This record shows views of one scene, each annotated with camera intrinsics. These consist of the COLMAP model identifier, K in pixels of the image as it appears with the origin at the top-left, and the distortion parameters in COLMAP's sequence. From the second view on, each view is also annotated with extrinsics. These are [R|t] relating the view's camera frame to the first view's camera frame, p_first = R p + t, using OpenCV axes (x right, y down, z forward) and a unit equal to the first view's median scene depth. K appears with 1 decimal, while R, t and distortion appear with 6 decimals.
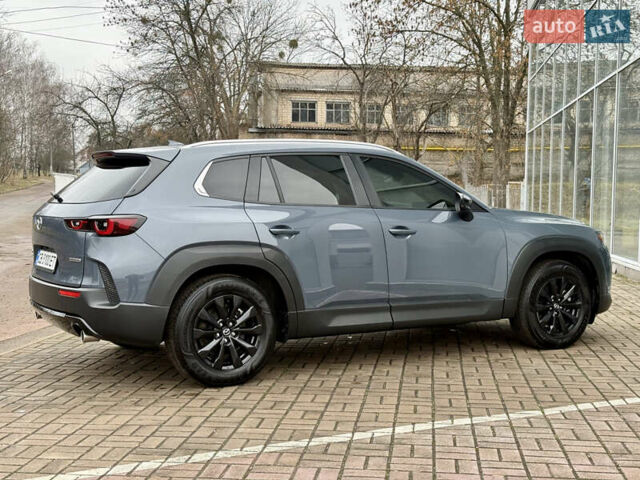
lens RADIAL K [[885.7, 0, 322.2], [0, 885.7, 248.8], [0, 0, 1]] dist [0.175992, -0.342581]
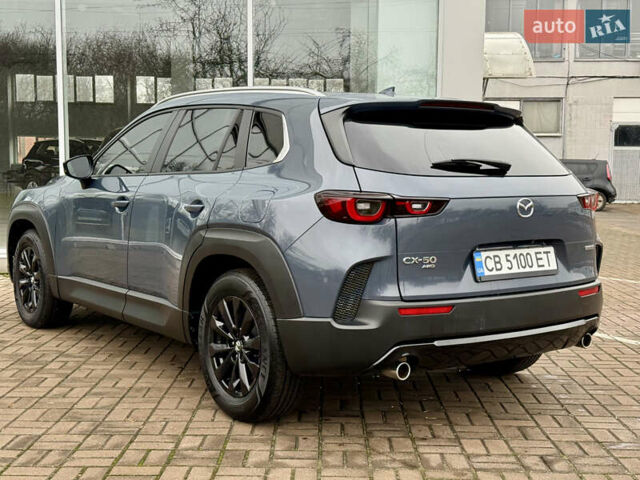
lens RADIAL K [[885.7, 0, 322.2], [0, 885.7, 248.8], [0, 0, 1]] dist [0.175992, -0.342581]
pose [[-0.109628, -0.097744, 0.989155, -1.018084], [0.049311, 0.993393, 0.103628, -0.078614], [-0.992749, 0.060136, -0.104084, 1.300504]]
